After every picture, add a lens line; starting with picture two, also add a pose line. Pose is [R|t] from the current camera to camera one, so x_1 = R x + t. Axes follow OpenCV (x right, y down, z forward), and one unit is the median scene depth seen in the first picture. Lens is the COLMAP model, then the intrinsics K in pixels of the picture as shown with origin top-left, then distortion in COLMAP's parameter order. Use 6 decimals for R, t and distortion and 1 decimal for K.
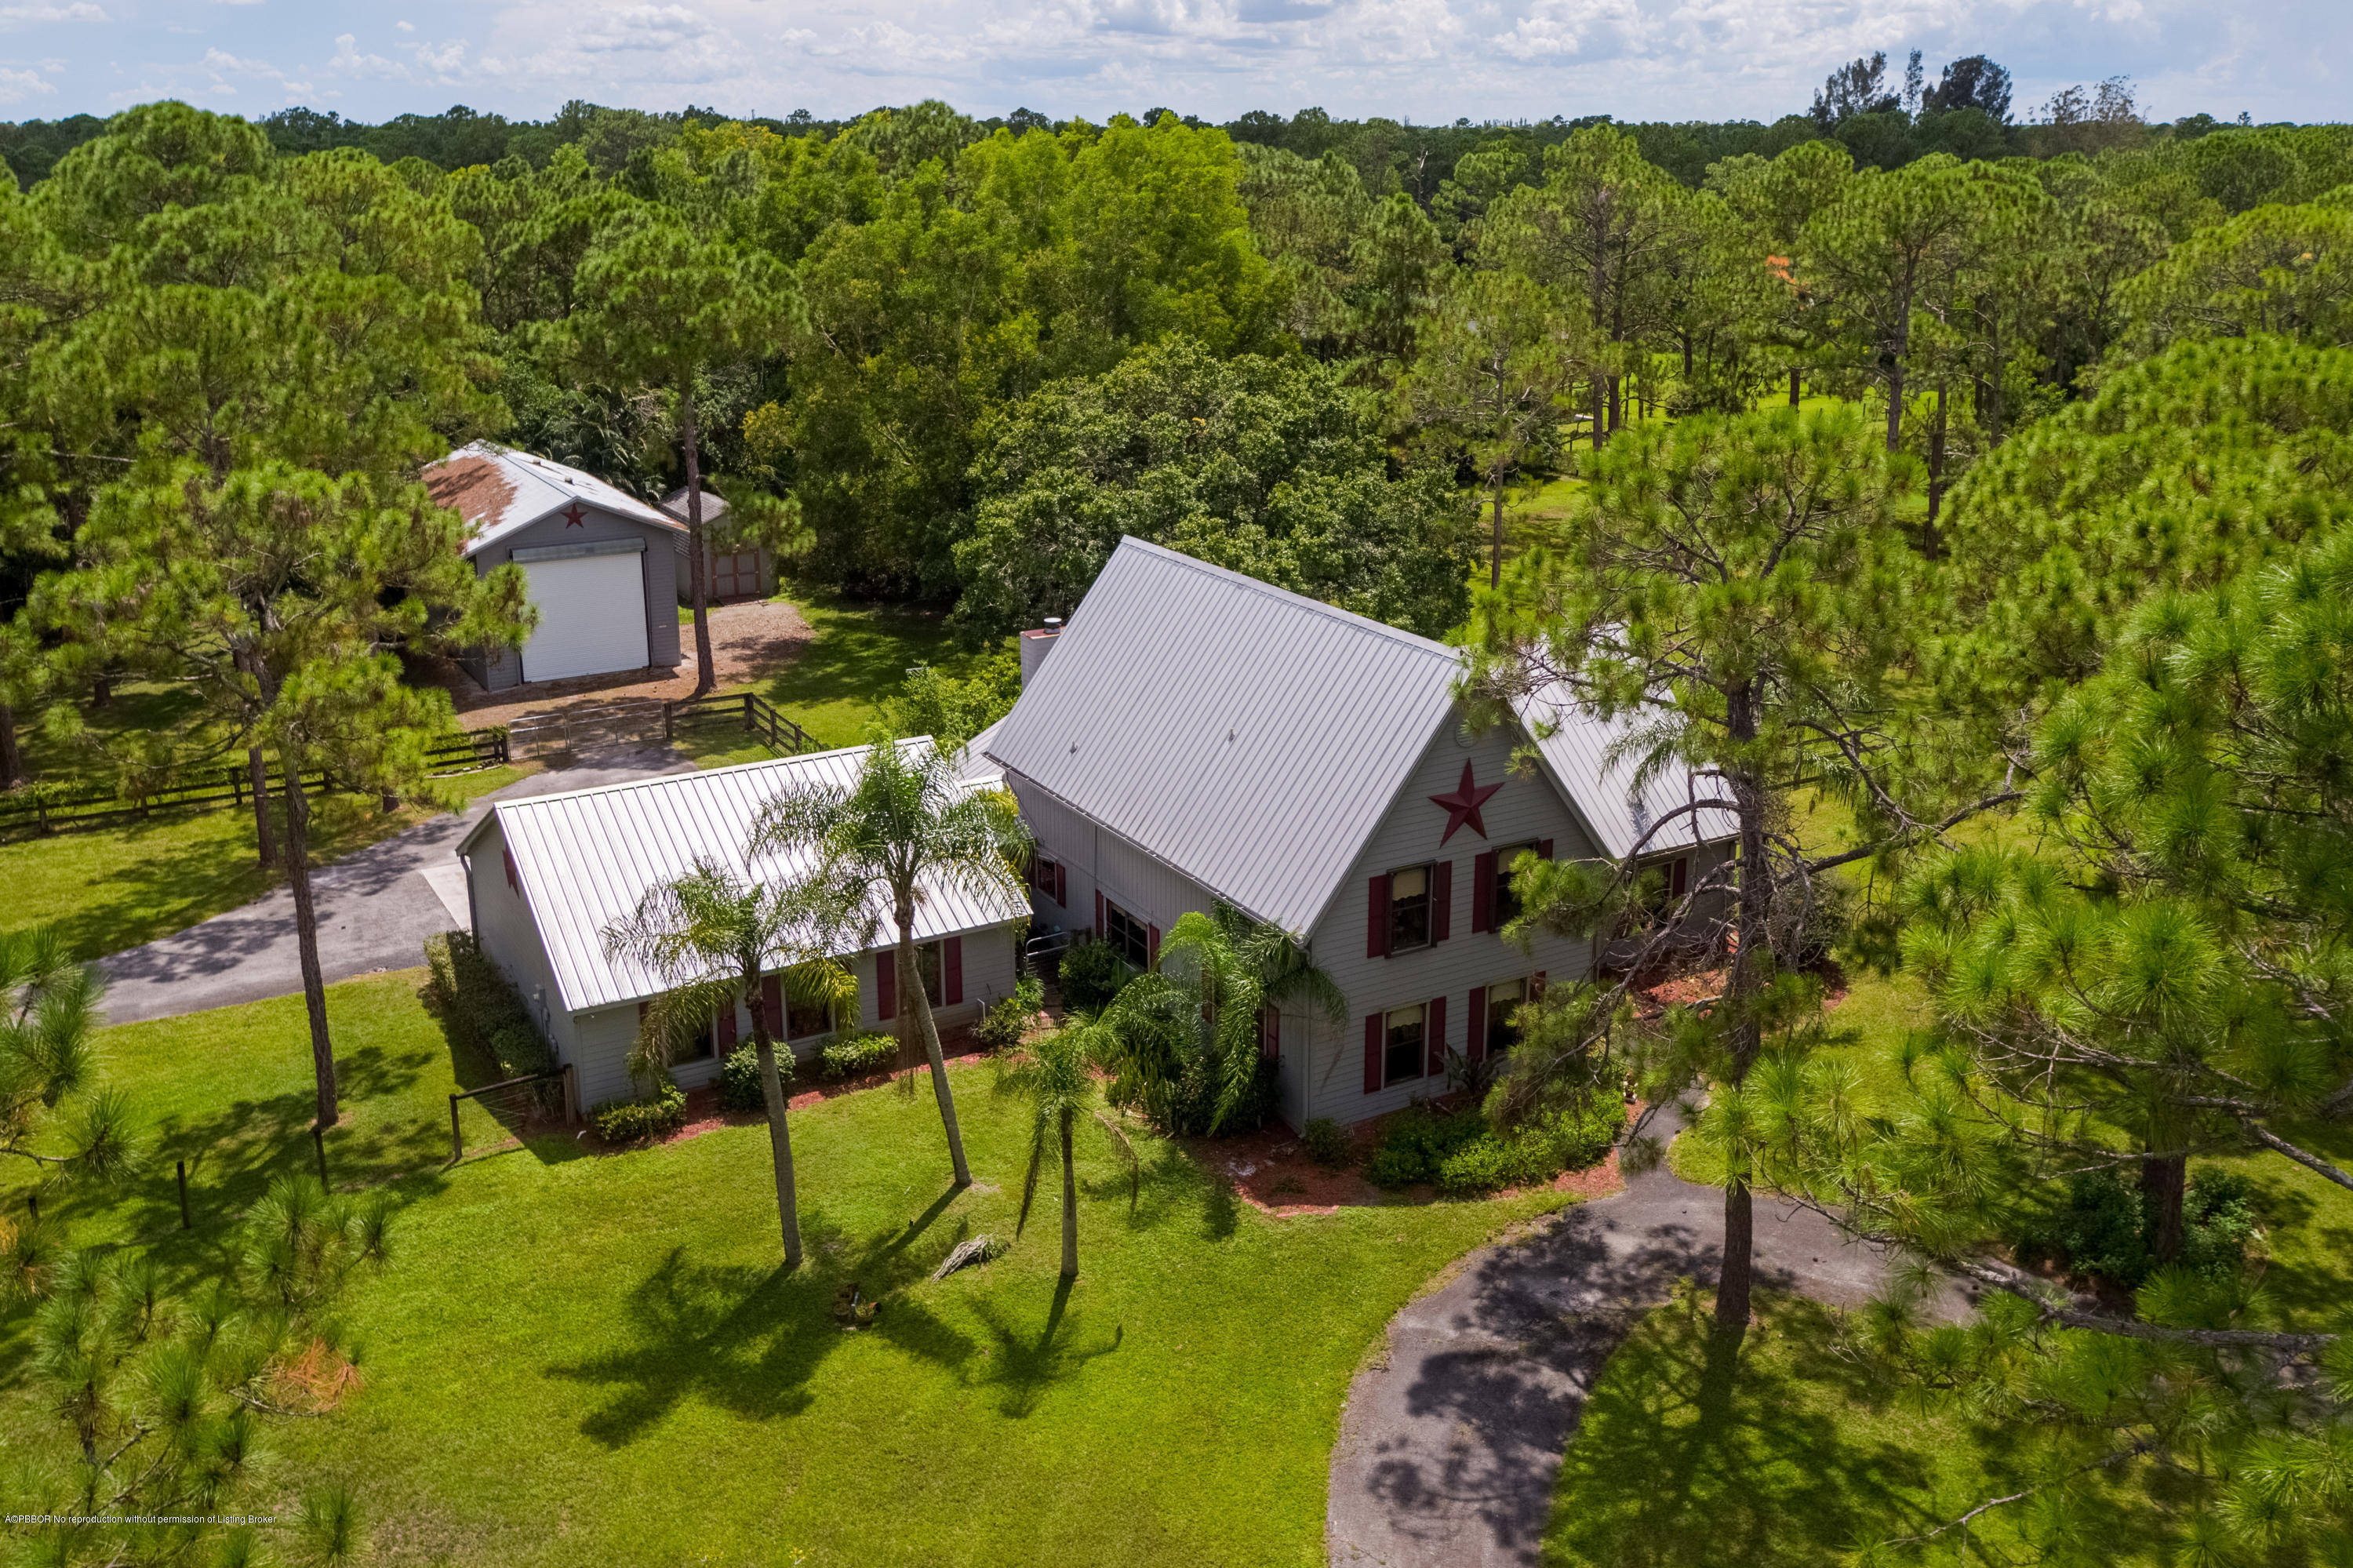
lens RADIAL K [[2000.2, 0, 1179.0], [0, 2000.2, 791.3], [0, 0, 1]] dist [-0.001449, 0.016928]
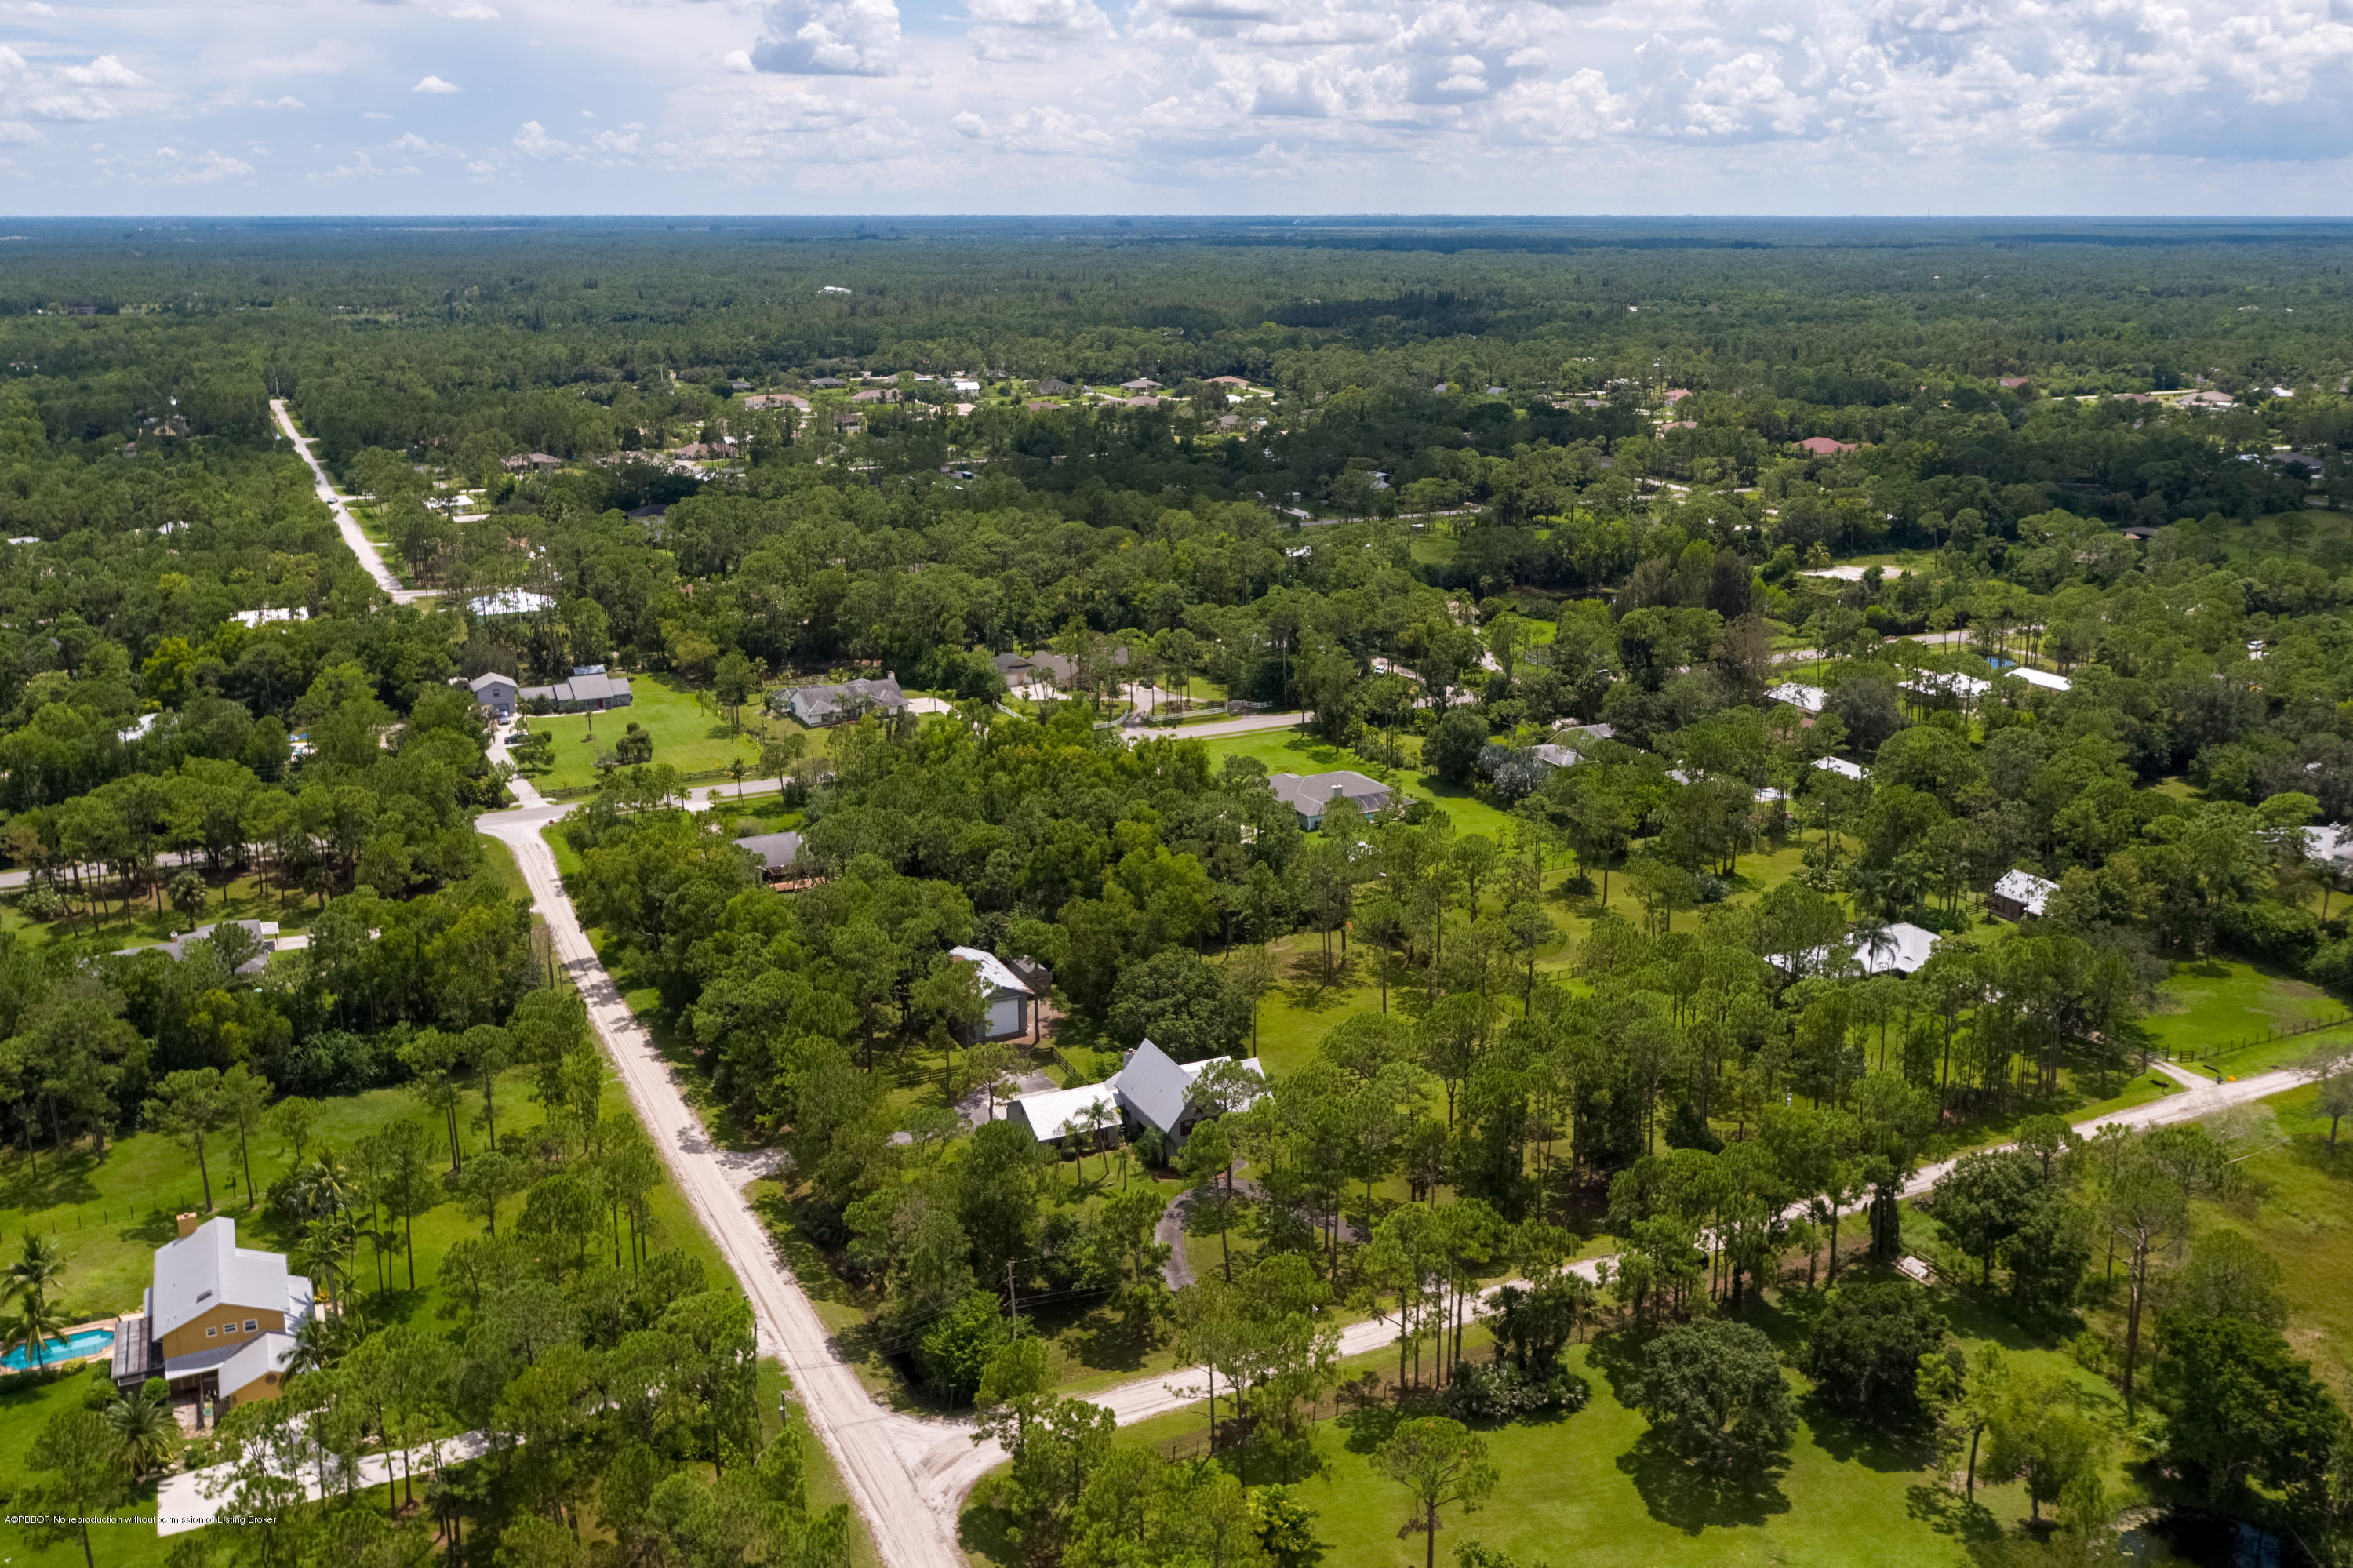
lens RADIAL K [[2000.2, 0, 1173.6], [0, 2000.2, 781.6], [0, 0, 1]] dist [-0.001449, 0.016928]
pose [[0.996916, 0.011480, -0.077628, 0.541769], [-0.014948, 0.998909, -0.044246, -0.716238], [0.077036, 0.045270, 0.996000, -5.040486]]
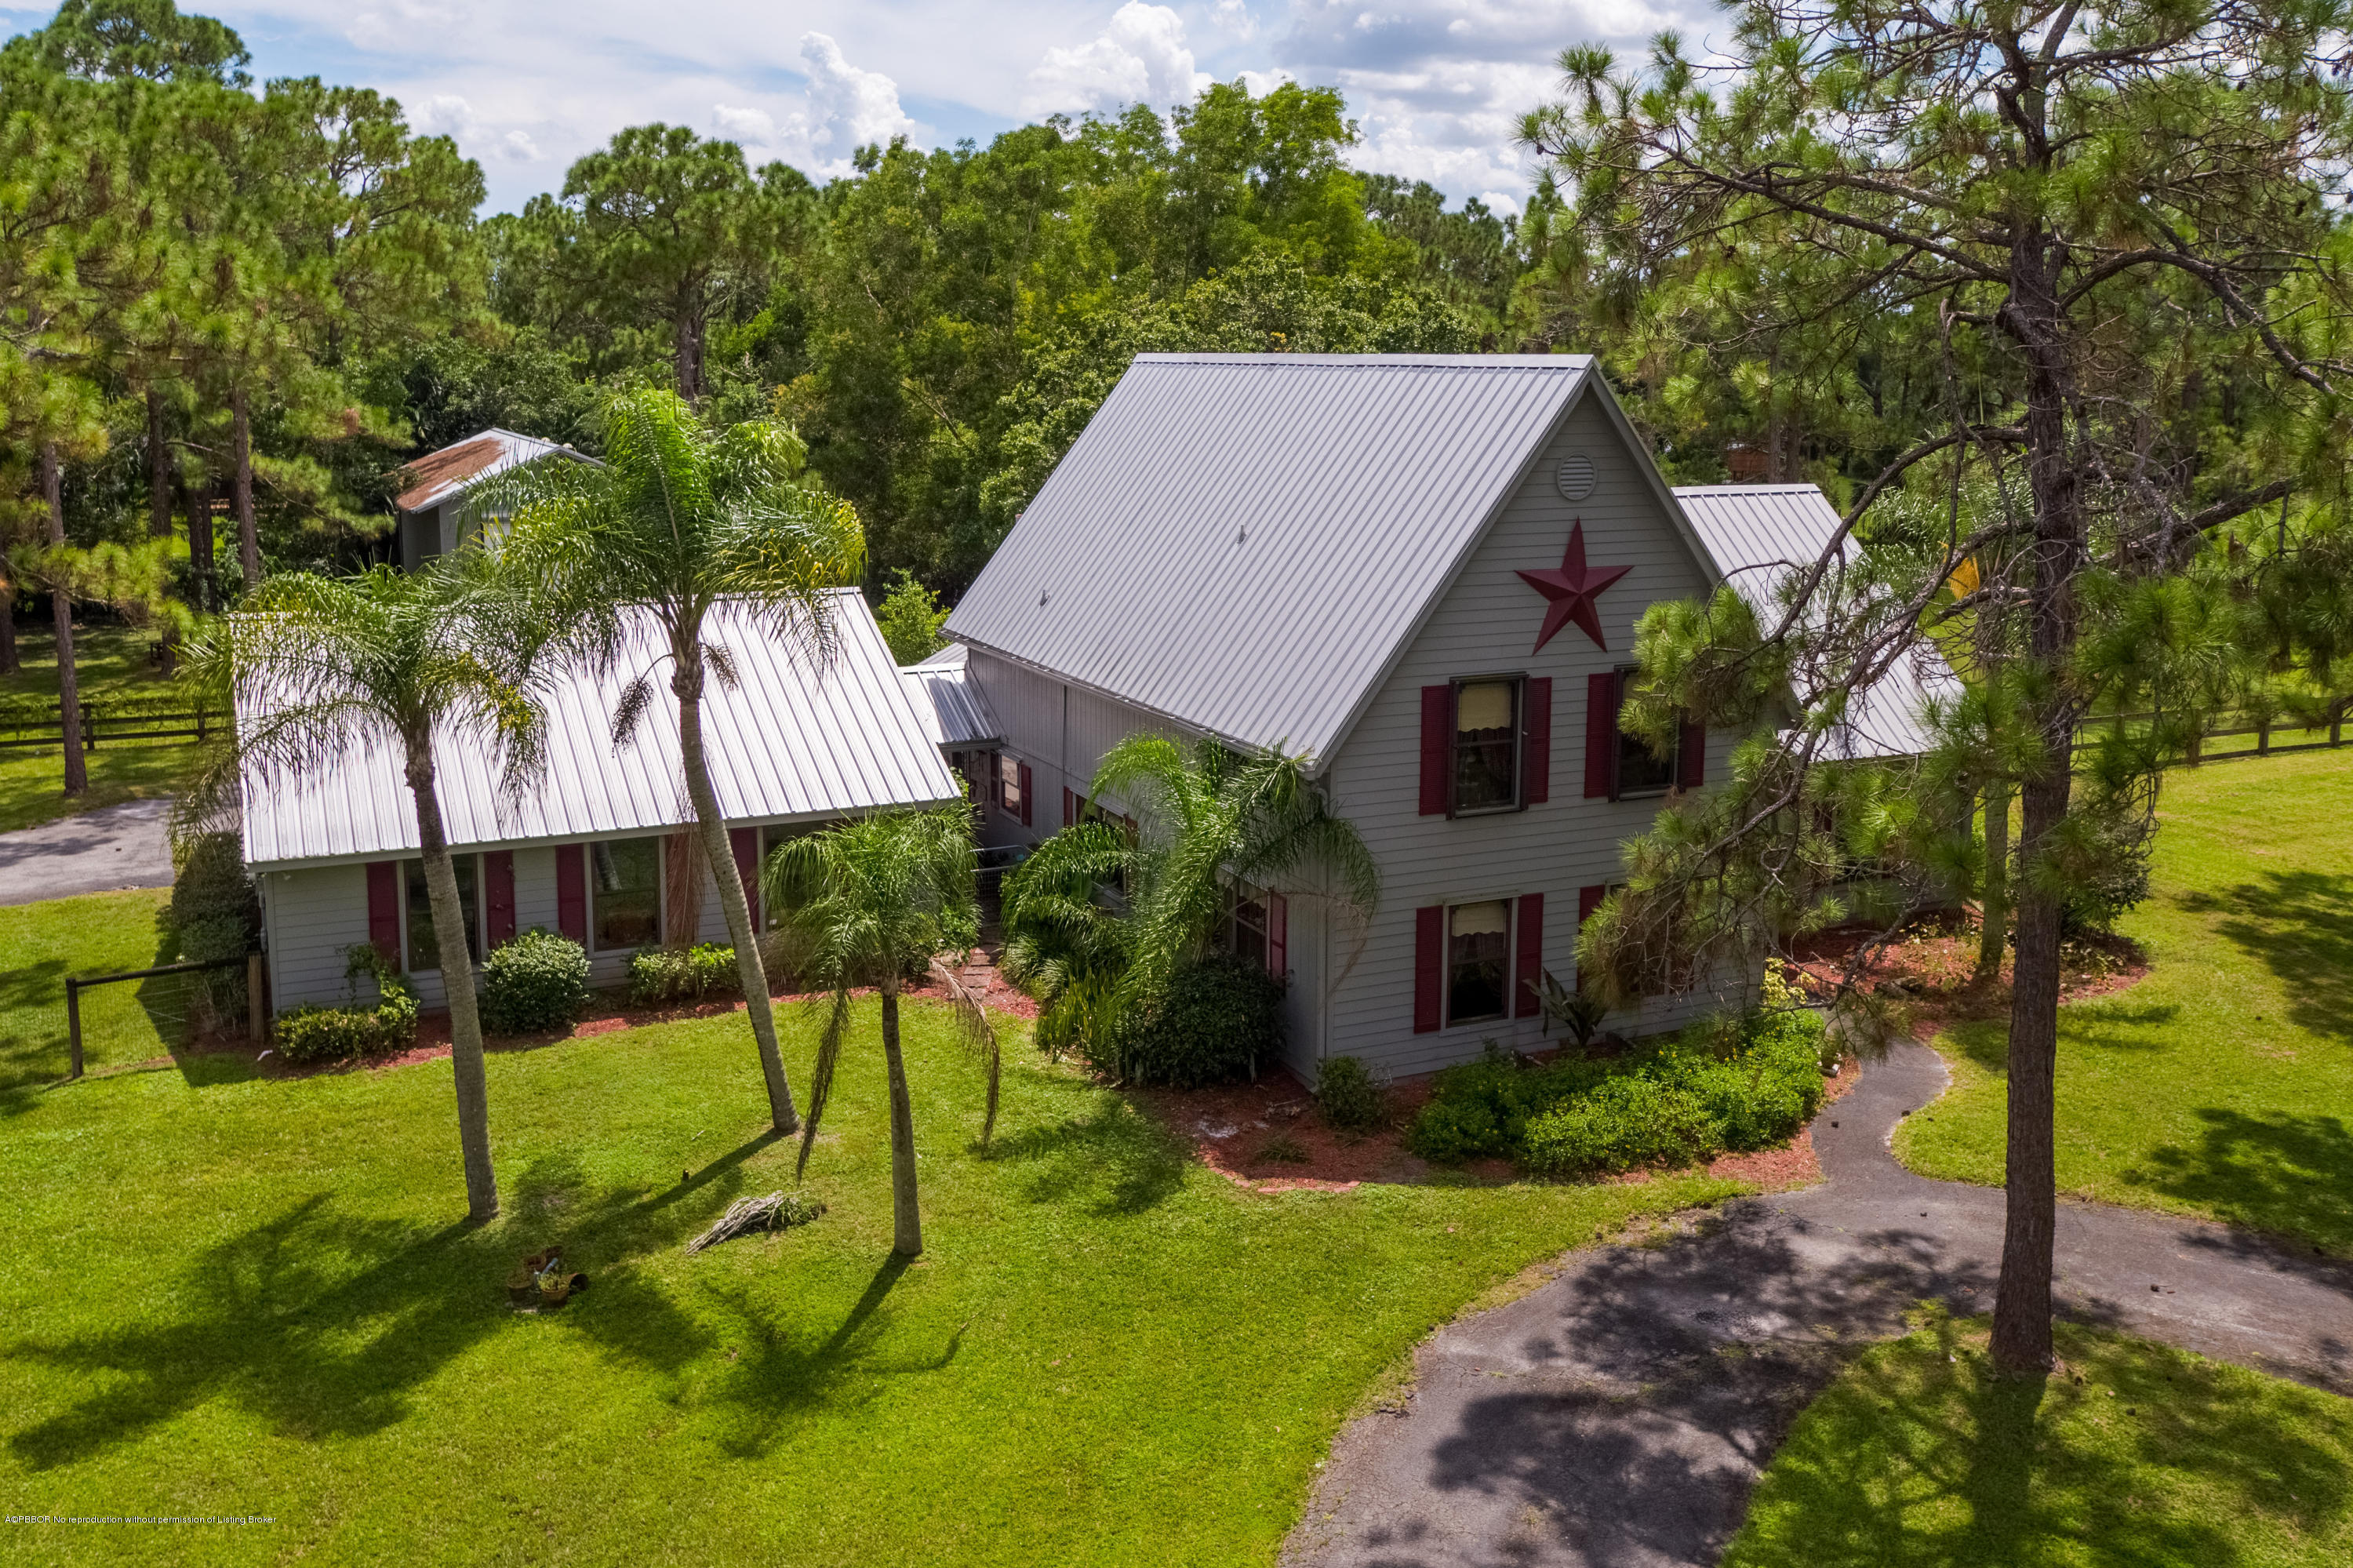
lens RADIAL K [[2000.2, 0, 1178.5], [0, 2000.2, 770.9], [0, 0, 1]] dist [-0.001449, 0.016928]
pose [[0.996161, 0.021289, -0.084917, 0.076123], [-0.030975, 0.992948, -0.114432, 0.156887], [0.081882, 0.116623, 0.989795, 0.365899]]
